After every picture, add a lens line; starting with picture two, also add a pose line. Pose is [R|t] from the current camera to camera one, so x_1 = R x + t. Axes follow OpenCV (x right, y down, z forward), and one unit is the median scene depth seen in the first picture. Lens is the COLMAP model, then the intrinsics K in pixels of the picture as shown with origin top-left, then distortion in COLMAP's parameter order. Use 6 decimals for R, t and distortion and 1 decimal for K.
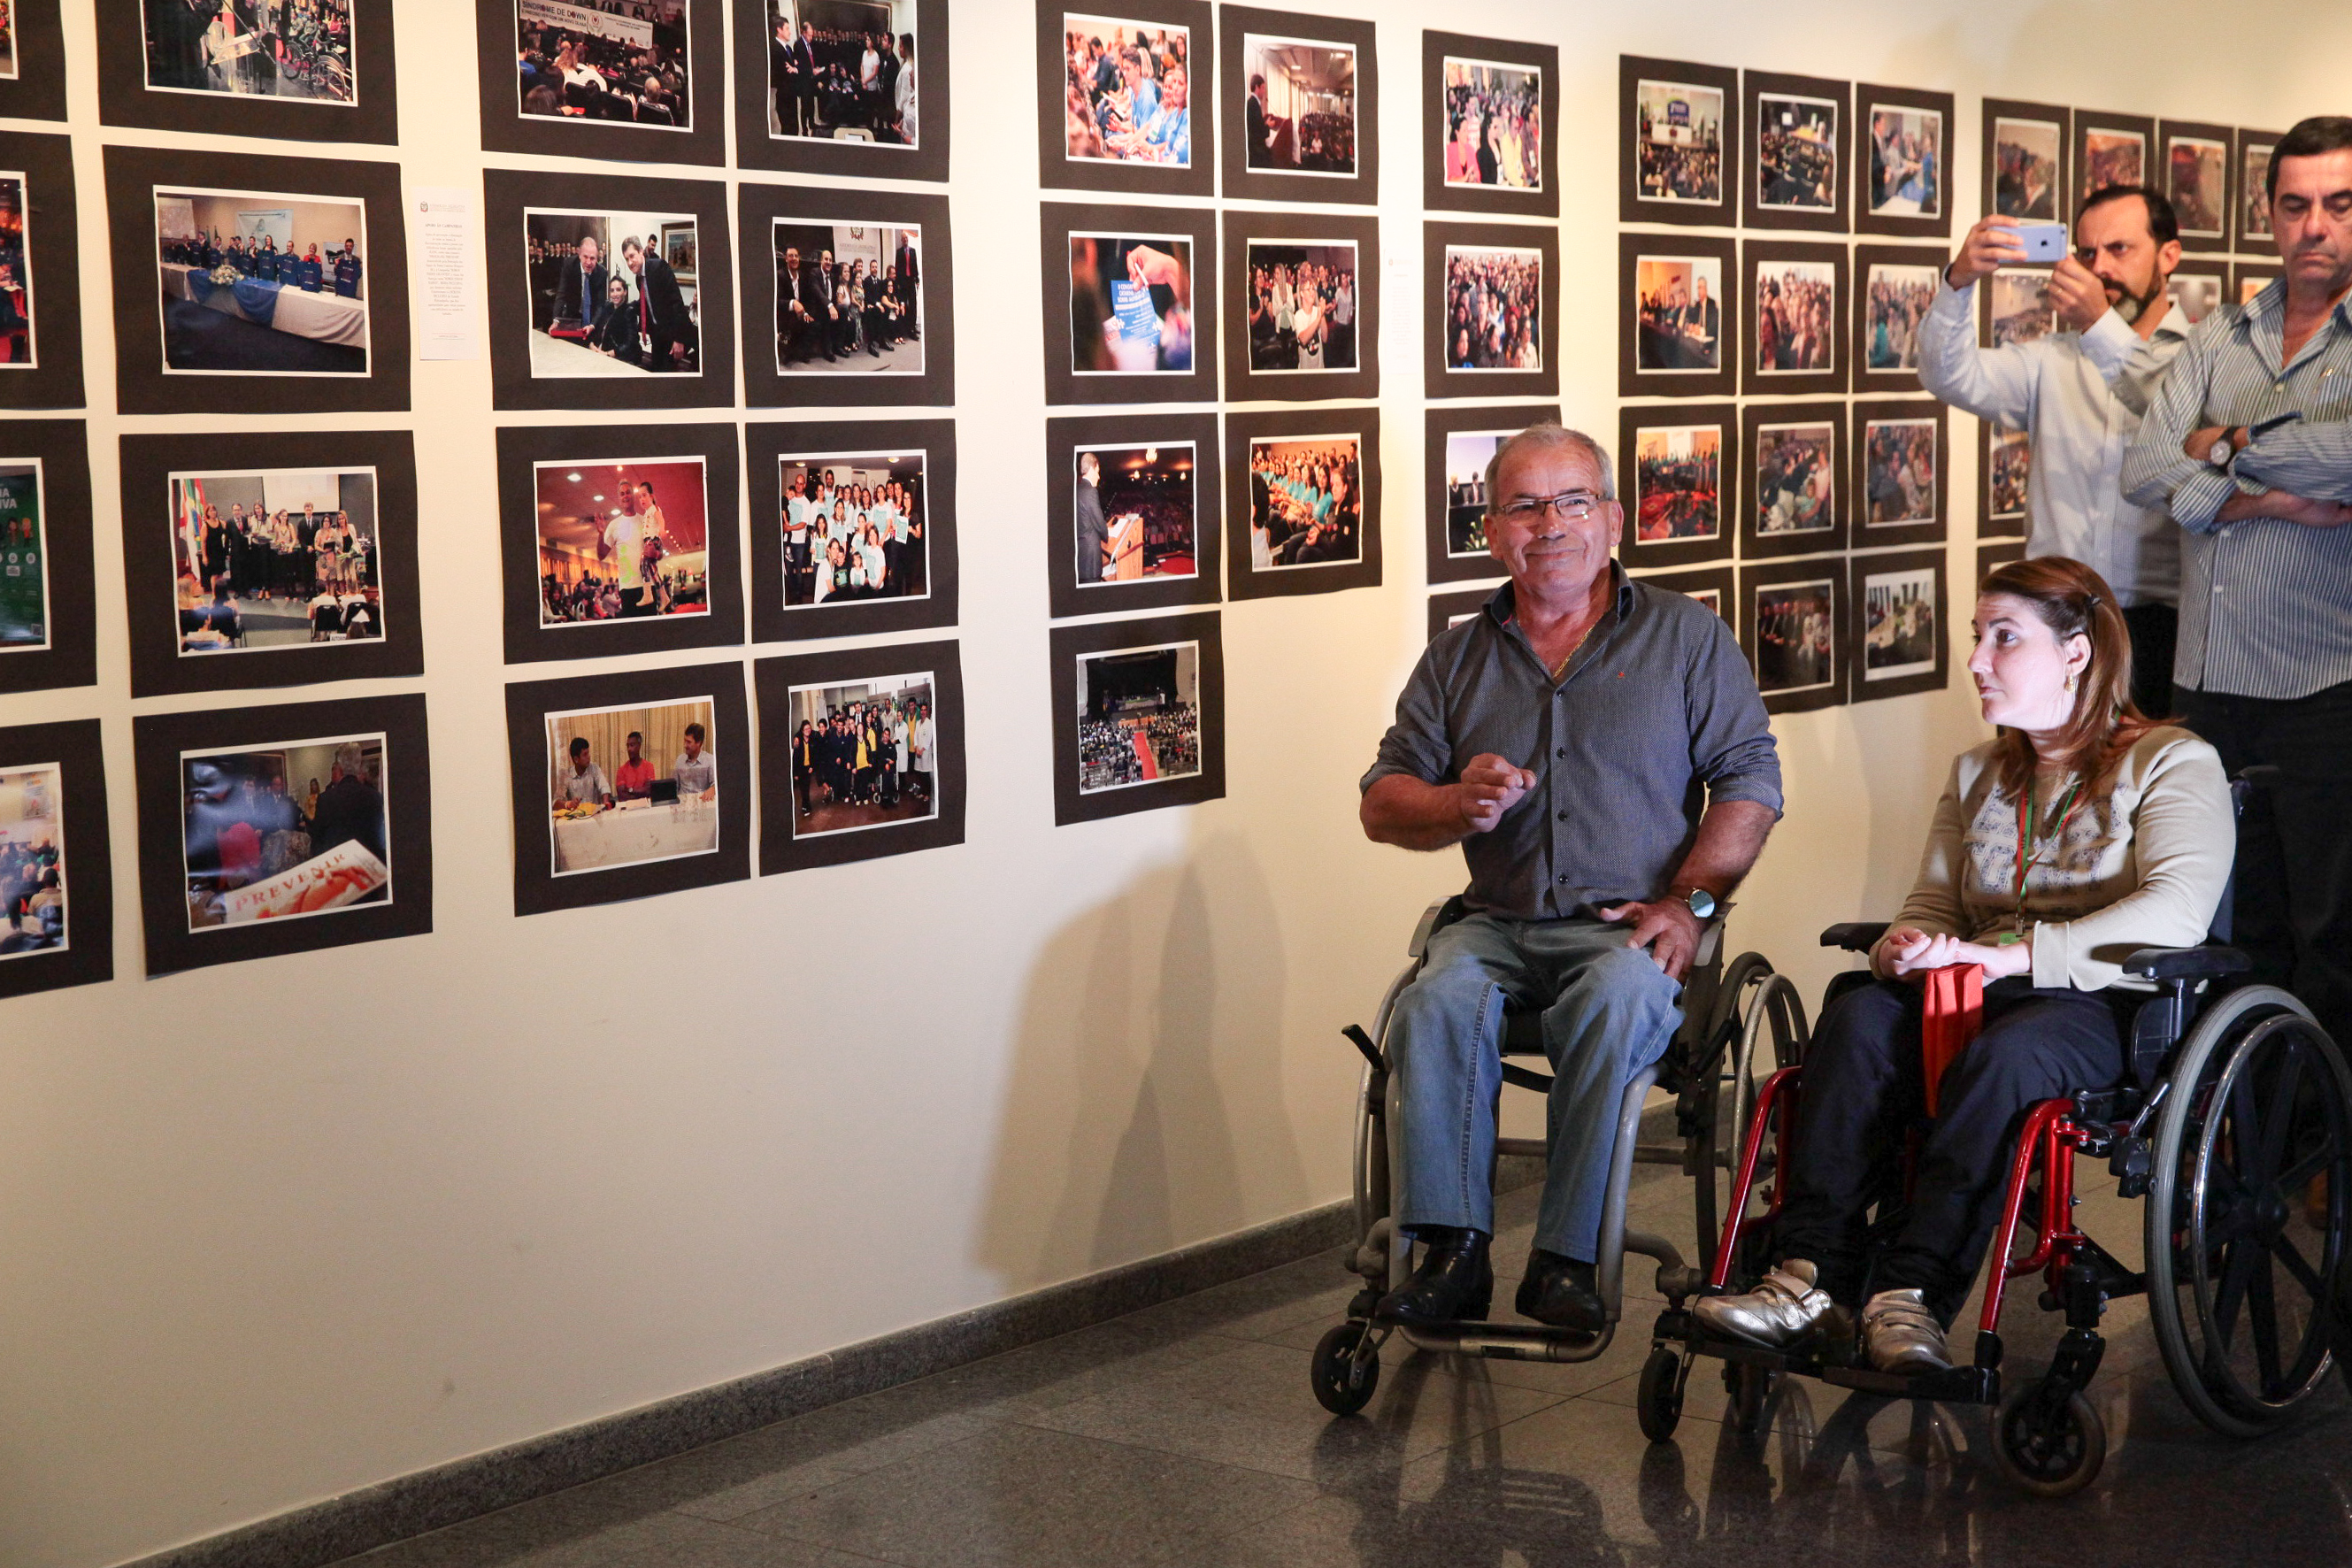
lens RADIAL K [[3703.0, 0, 1173.5], [0, 3703.0, 792.6], [0, 0, 1]] dist [0.114598, 0.119458]
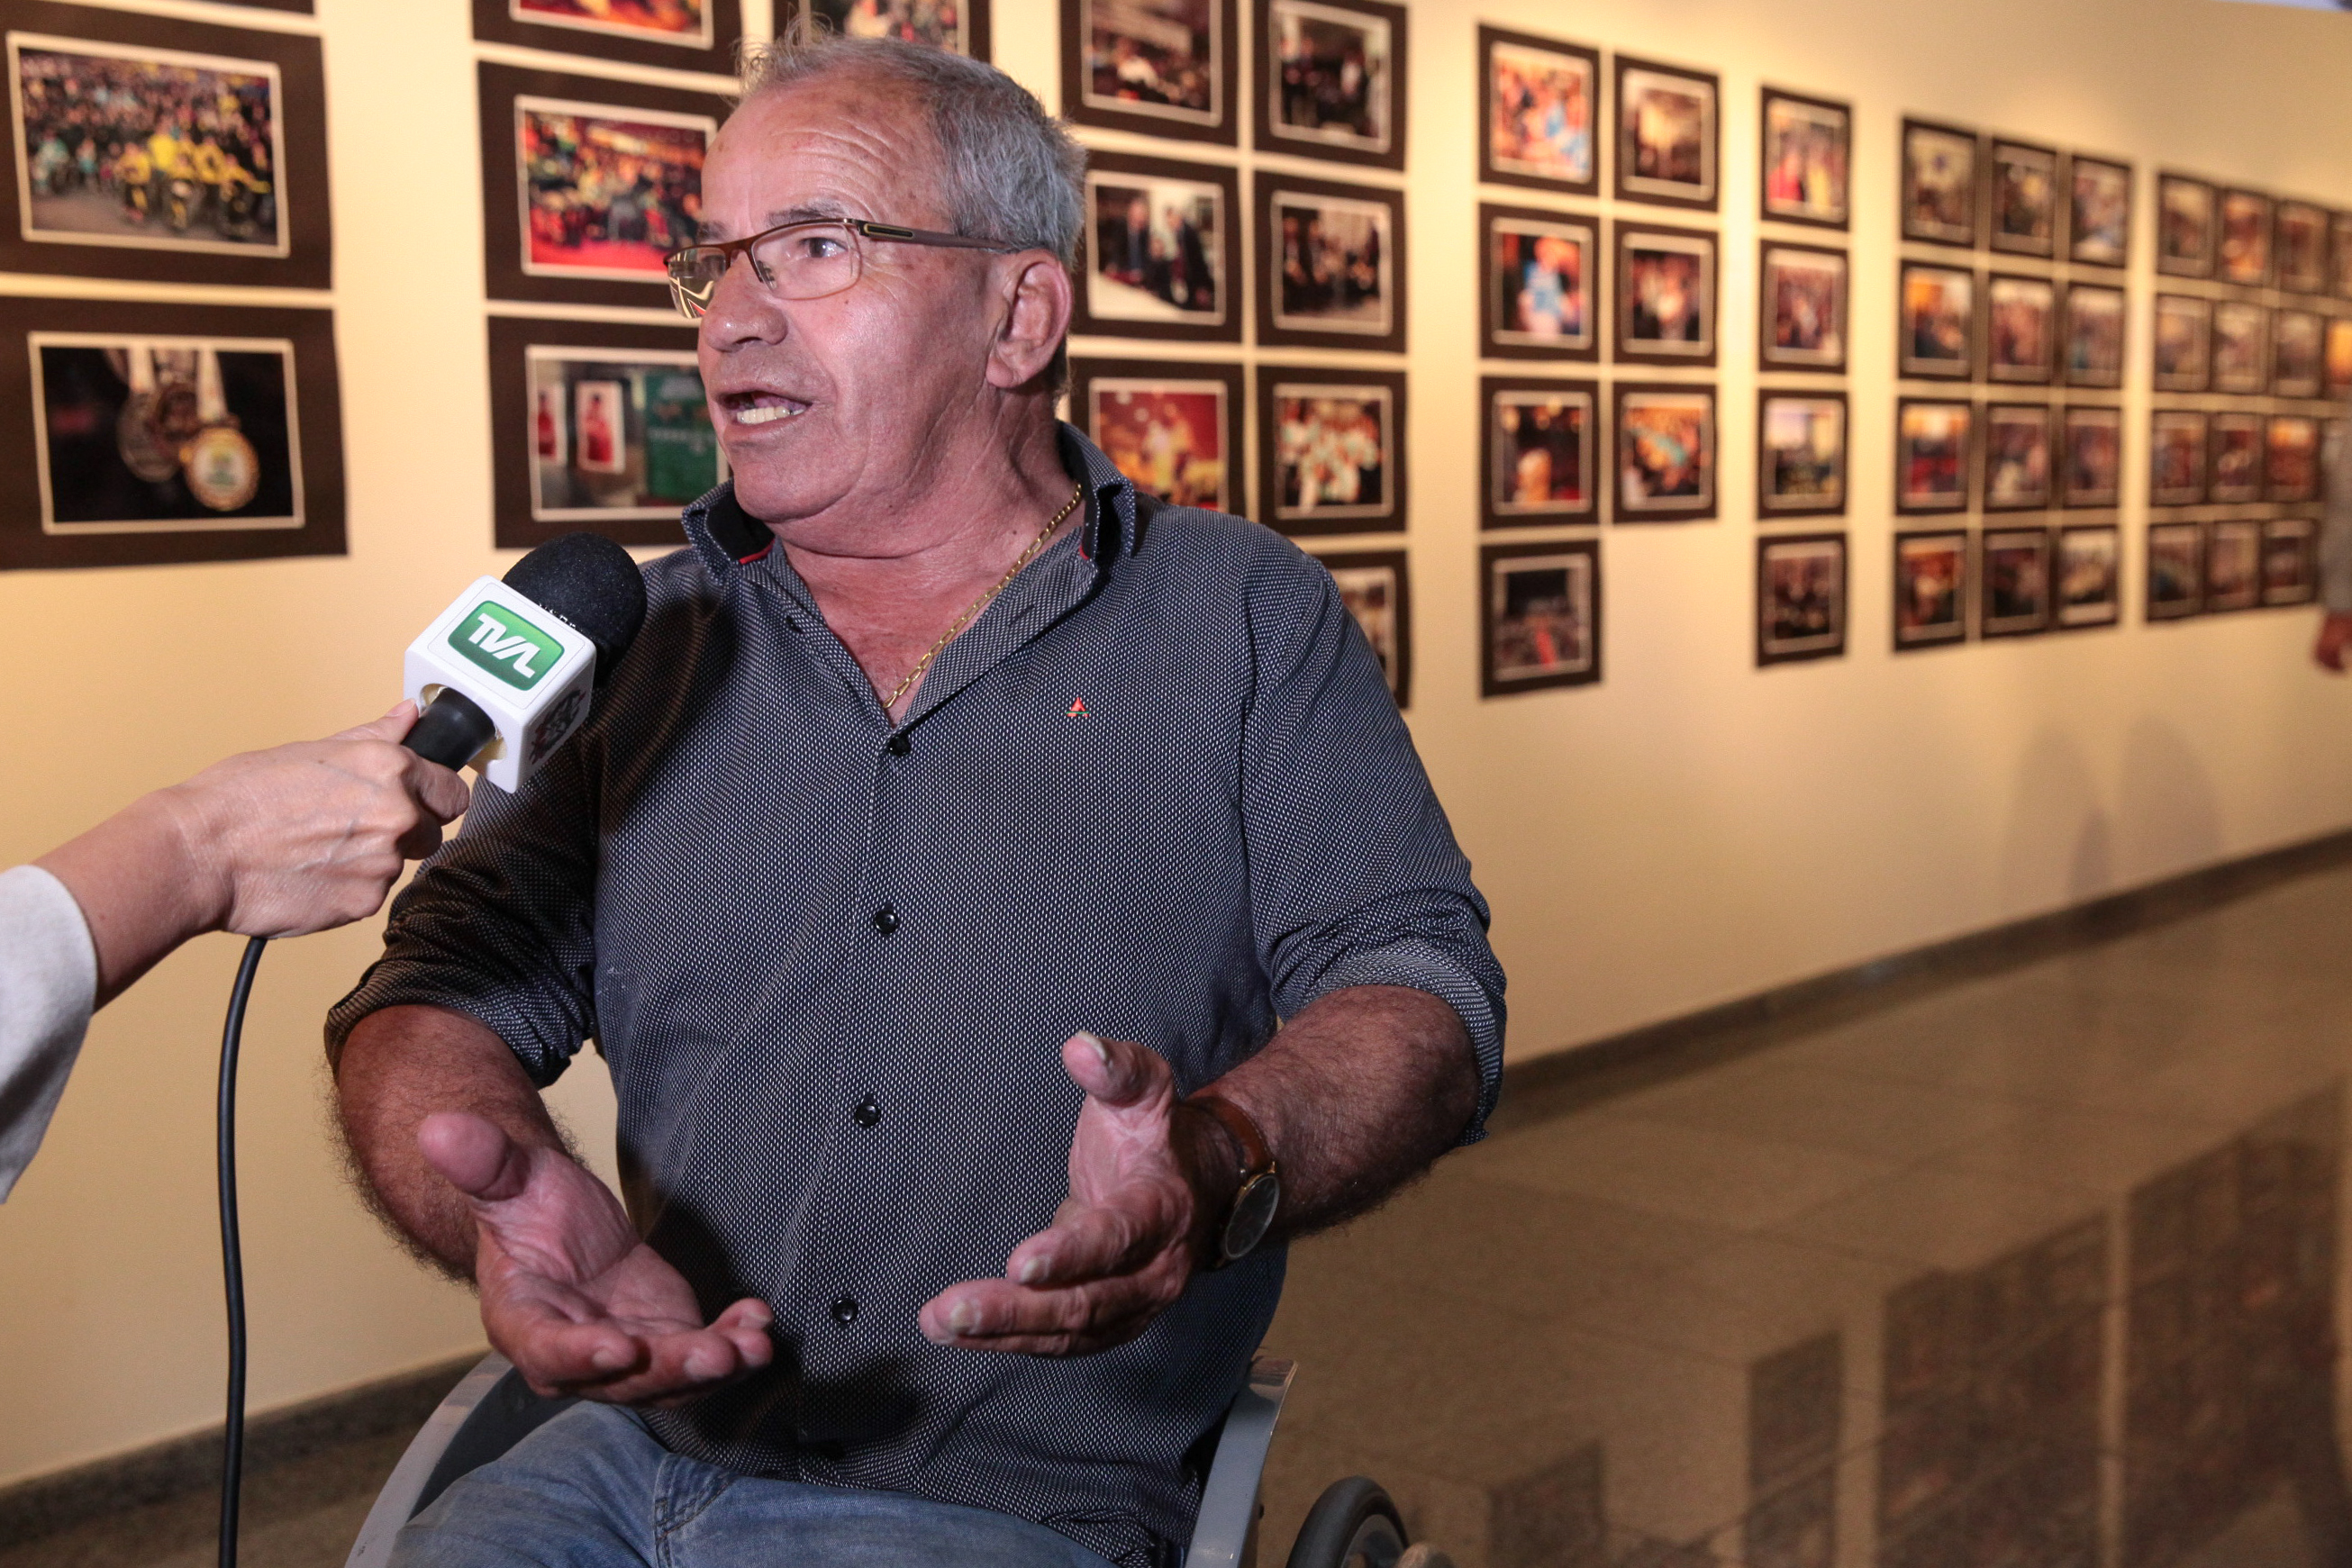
lens RADIAL K [[2565.5, 0, 1175.5], [0, 2565.5, 792.0], [0, 0, 1]] dist [0.001256, 0.052780]
pose [[0.996789, 0.009636, -0.079495, -0.064009], [-0.008938, 0.999918, 0.009141, 0.032270], [0.079576, -0.008401, 0.996793, 0.131083]]
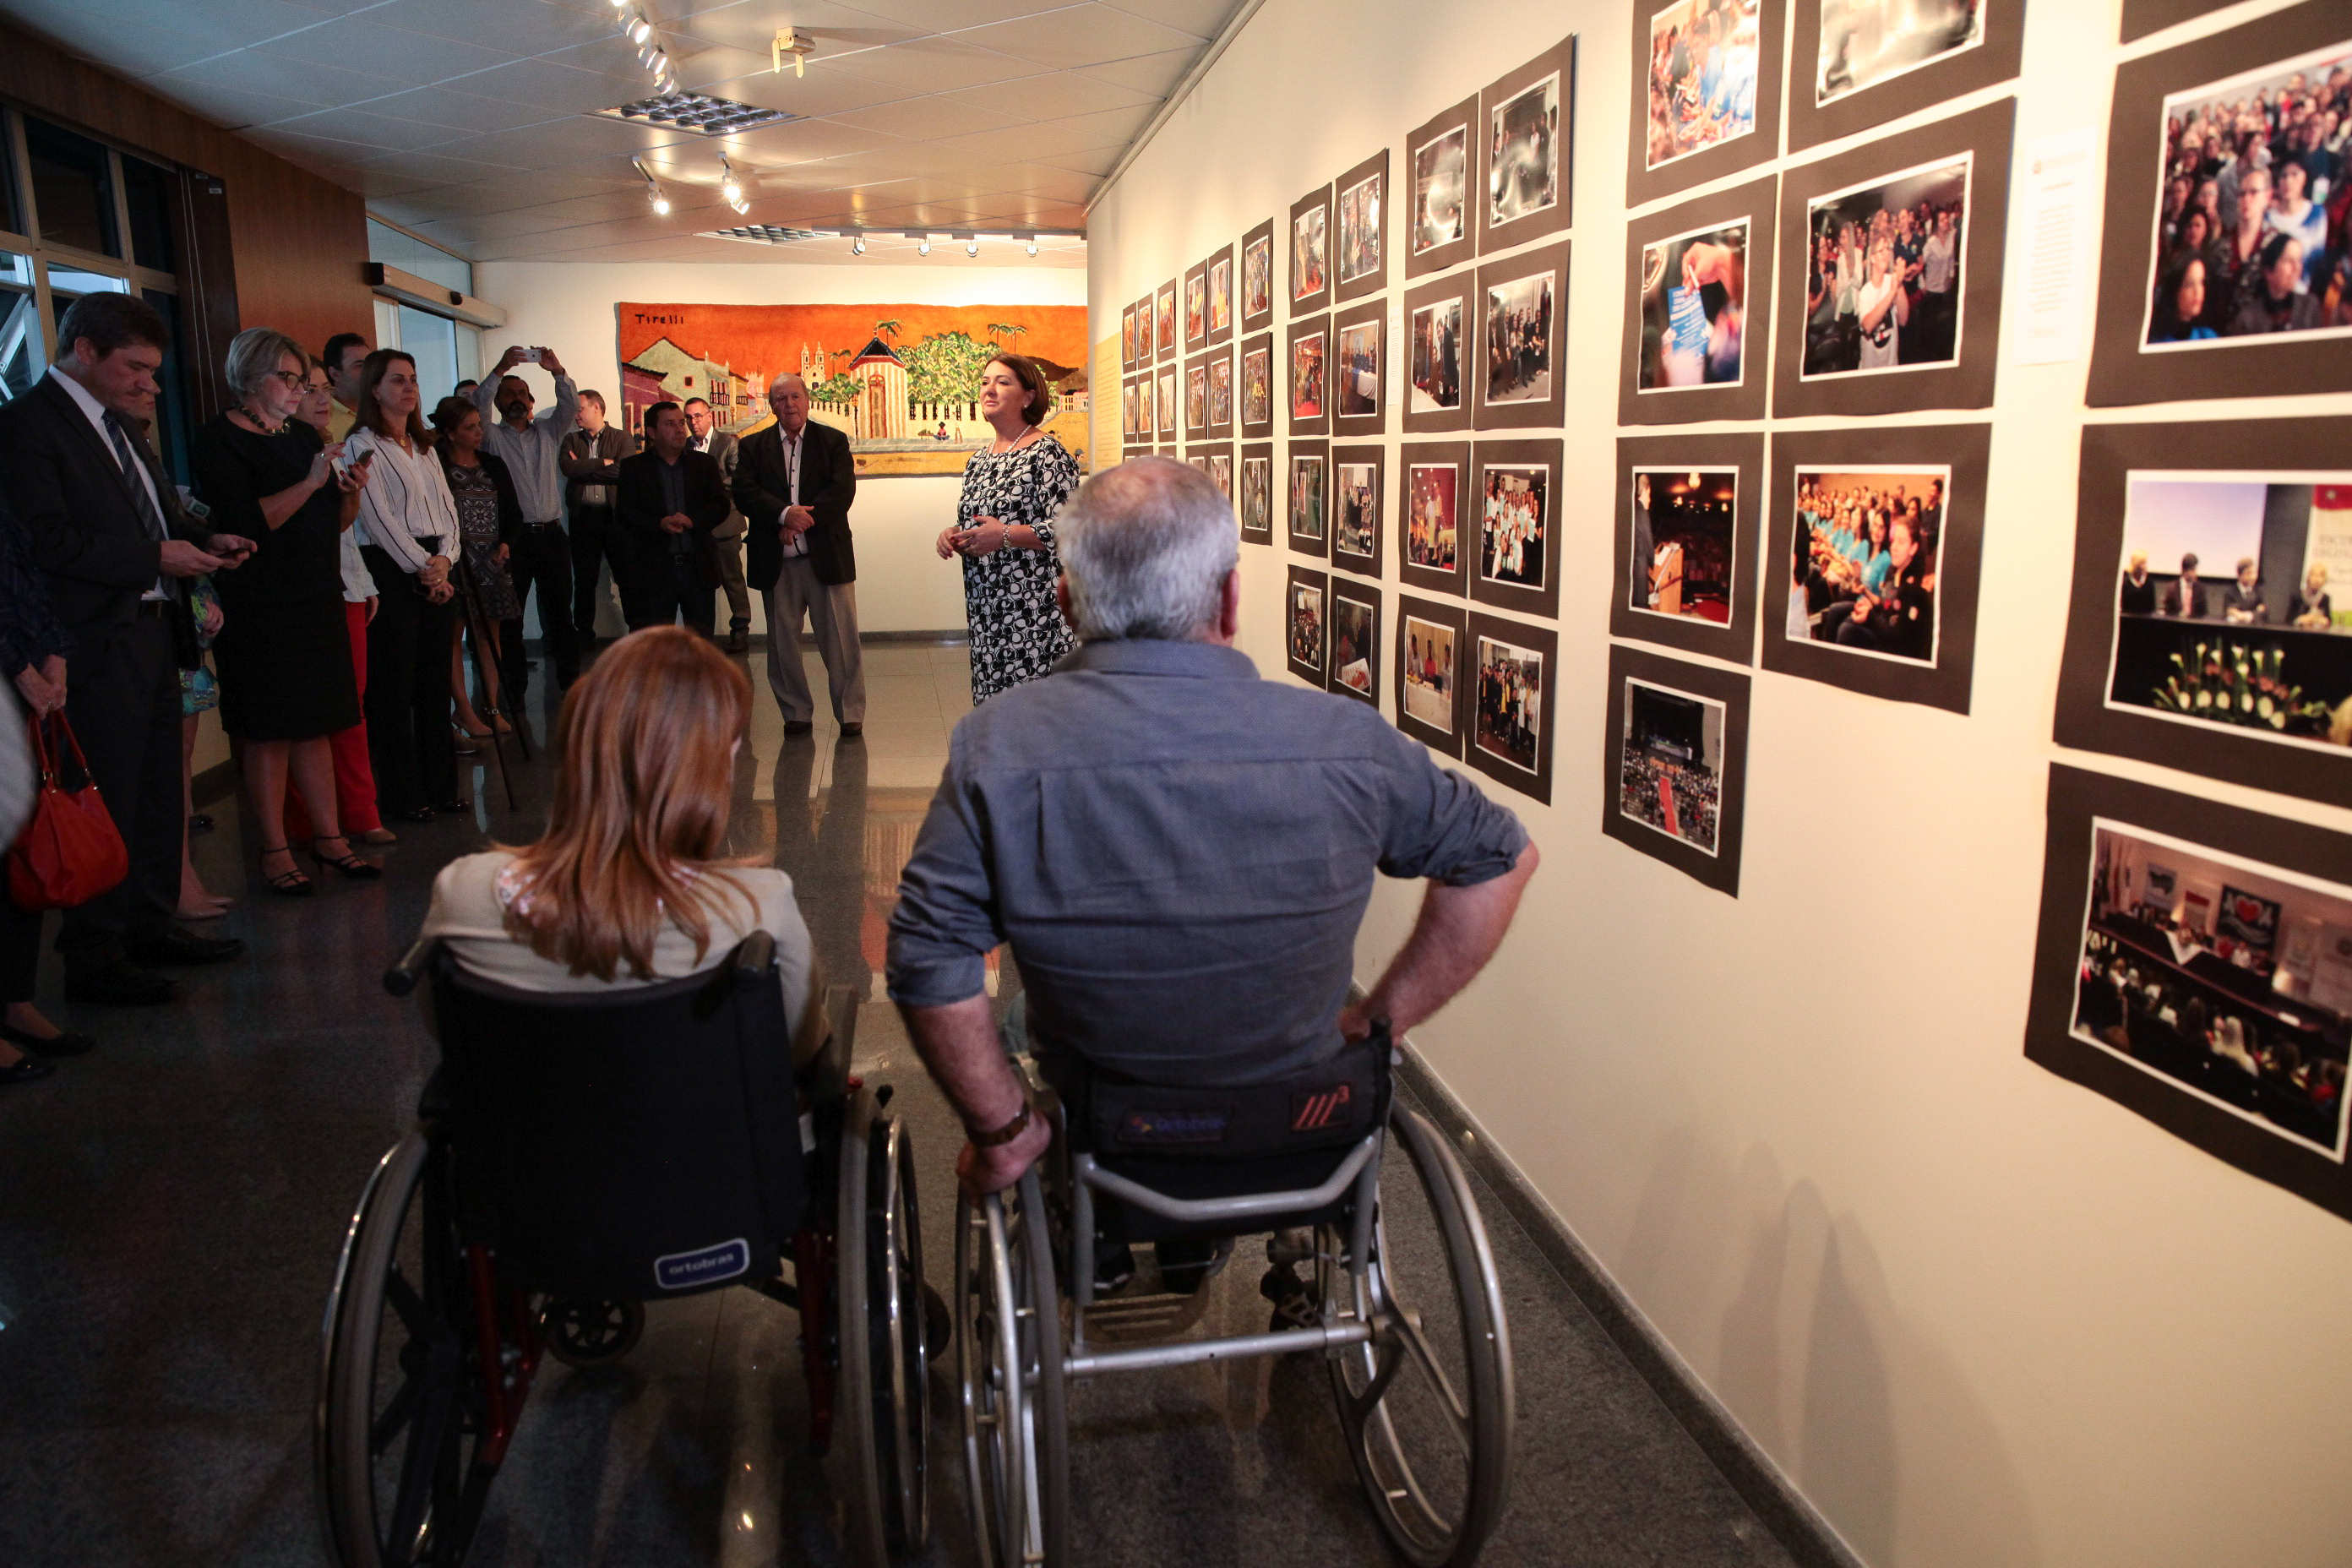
lens RADIAL K [[1622.8, 0, 1170.5], [0, 1622.8, 787.4], [0, 0, 1]] dist [-0.109057, 0.080382]
pose [[-0.672622, 0.166972, -0.720902, 0.374569], [-0.060753, 0.958461, 0.278680, -0.121804], [0.737488, 0.231243, -0.634538, 1.187885]]
